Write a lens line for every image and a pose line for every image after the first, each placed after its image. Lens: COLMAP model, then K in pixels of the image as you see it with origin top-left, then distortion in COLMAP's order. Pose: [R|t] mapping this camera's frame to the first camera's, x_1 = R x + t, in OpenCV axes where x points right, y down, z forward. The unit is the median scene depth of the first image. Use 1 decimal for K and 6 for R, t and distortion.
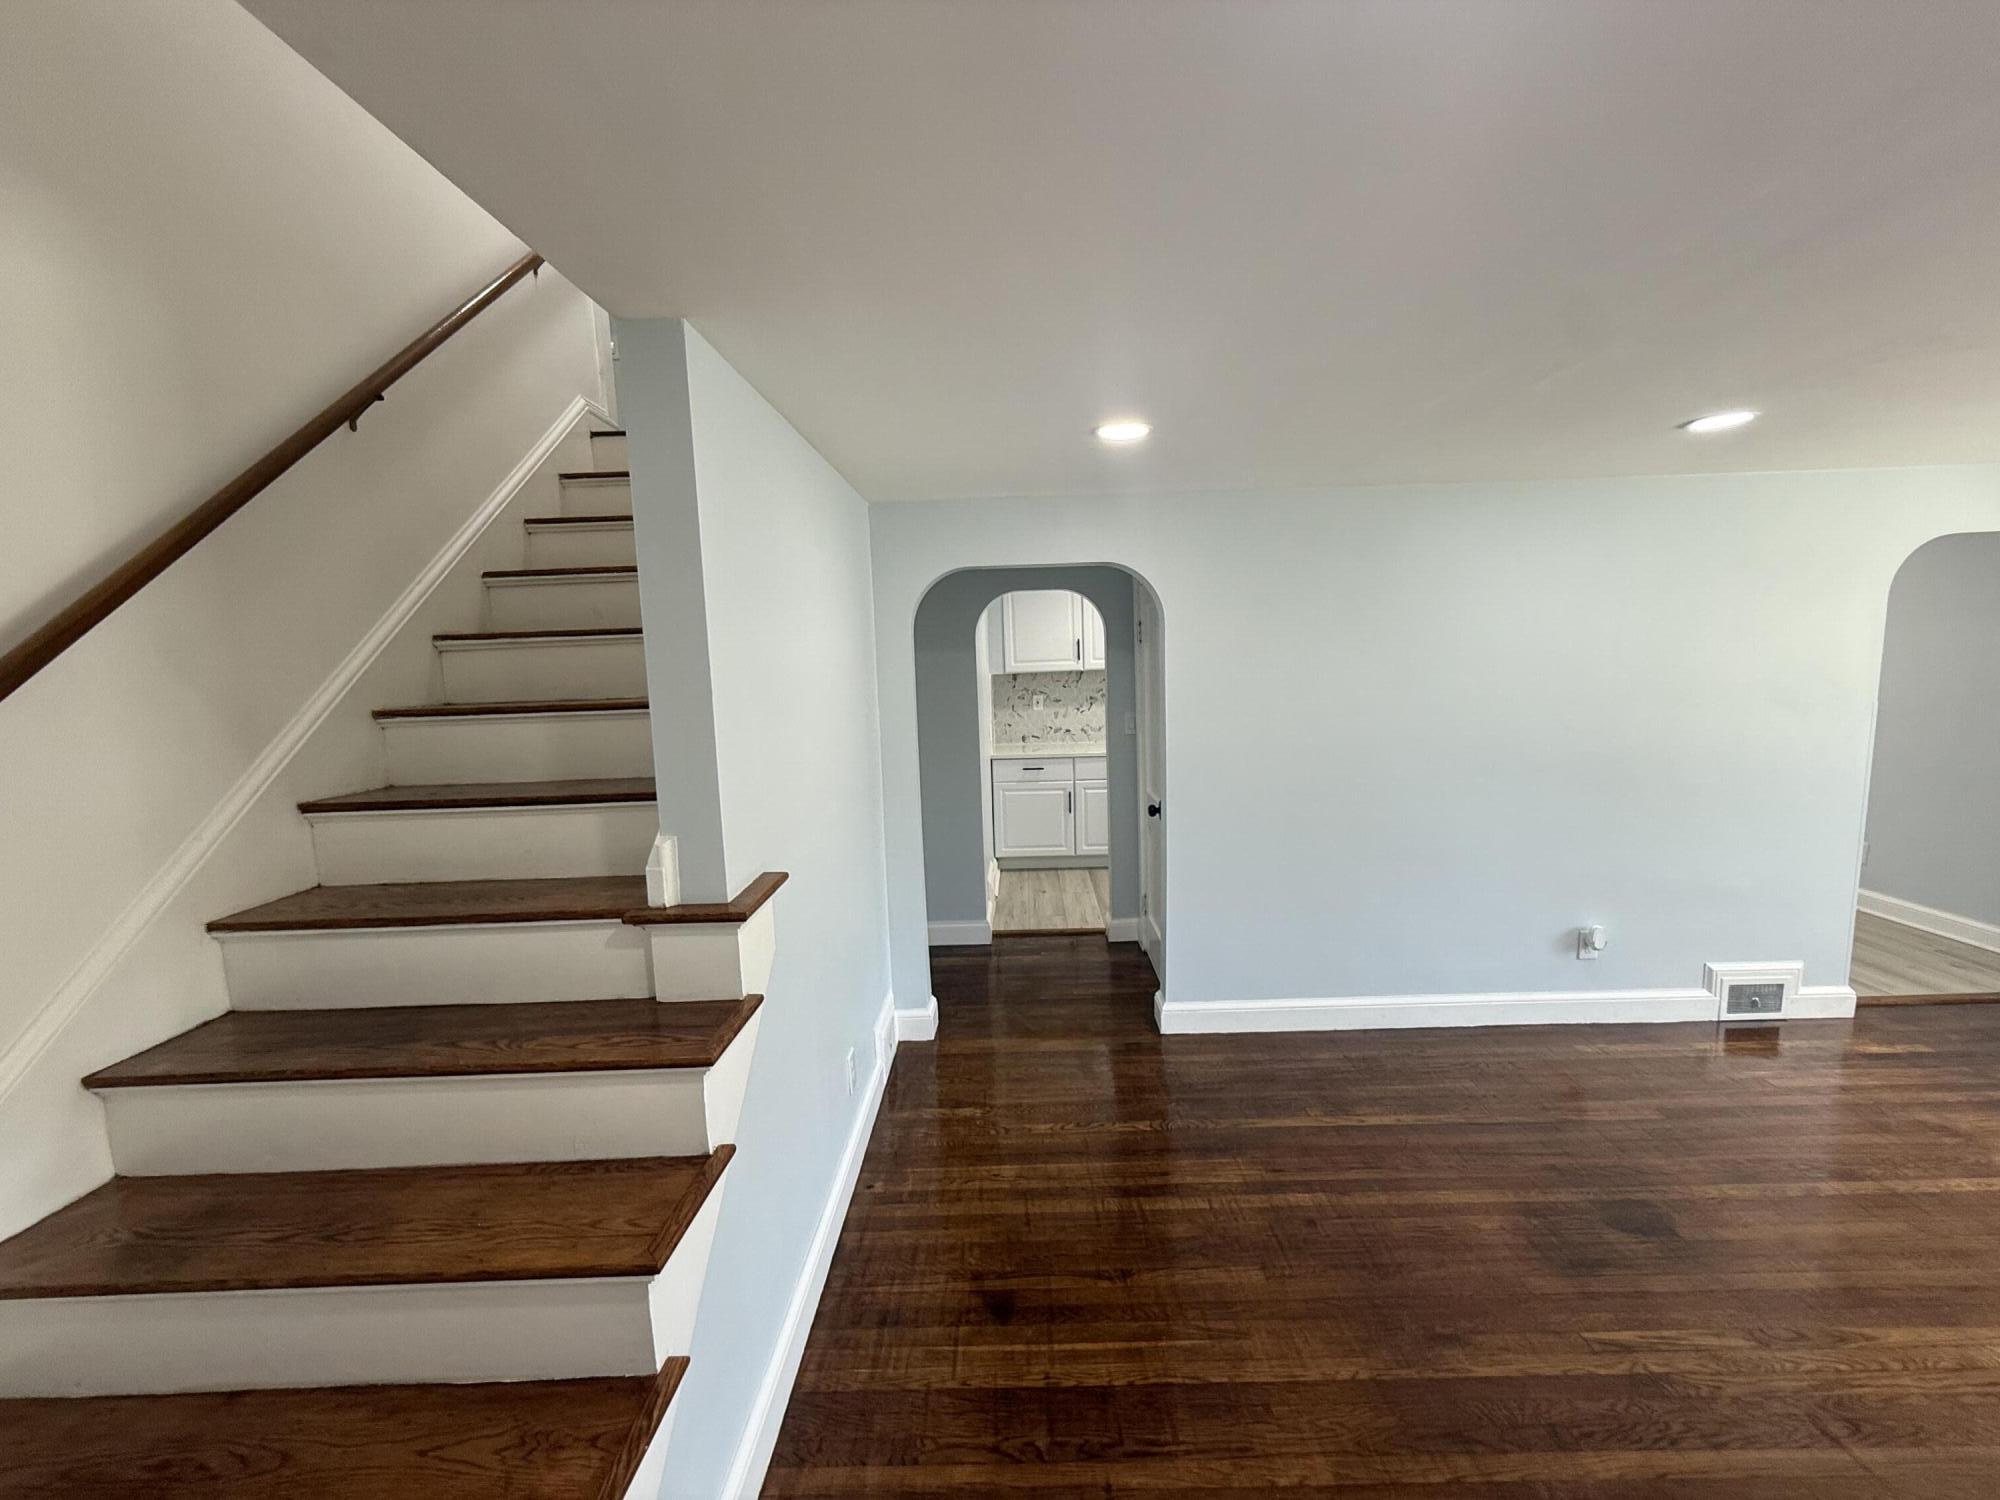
lens RADIAL K [[798.2, 0, 1008.1], [0, 798.2, 750.5], [0, 0, 1]] dist [-0.000037, -0.000031]
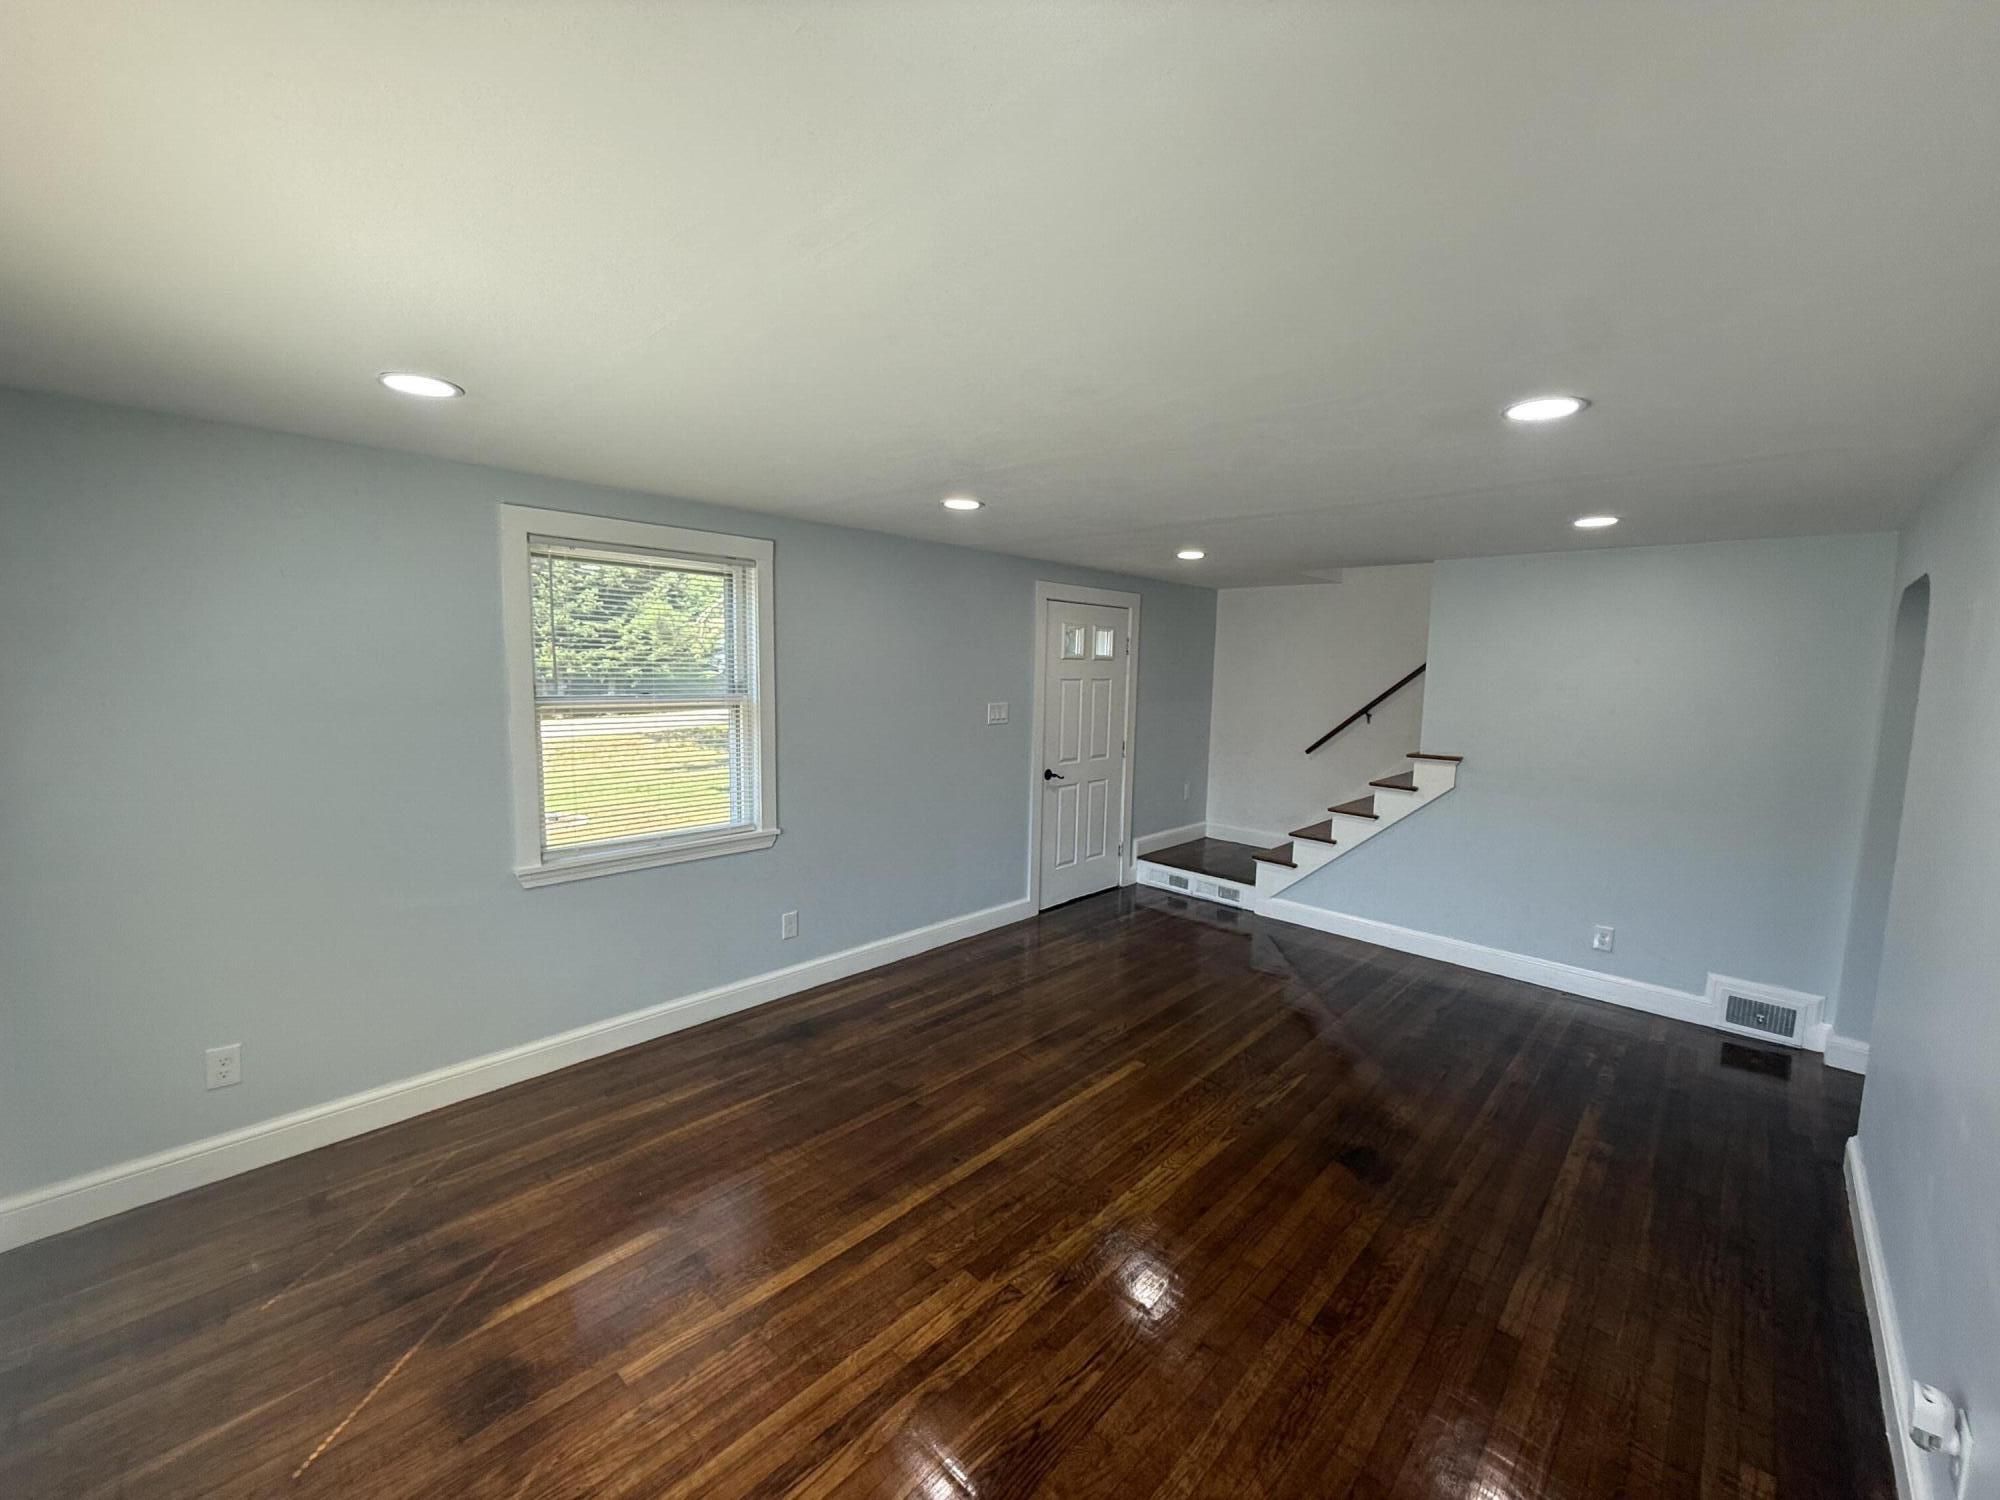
lens RADIAL K [[801.1, 0, 1009.1], [0, 801.1, 749.5], [0, 0, 1]] dist [0.000386, -0.000466]
pose [[-0.675009, 0.097145, -0.731386, 1.586205], [-0.087129, 0.973862, 0.209765, -0.172577], [0.732647, 0.205319, -0.648901, 1.019675]]
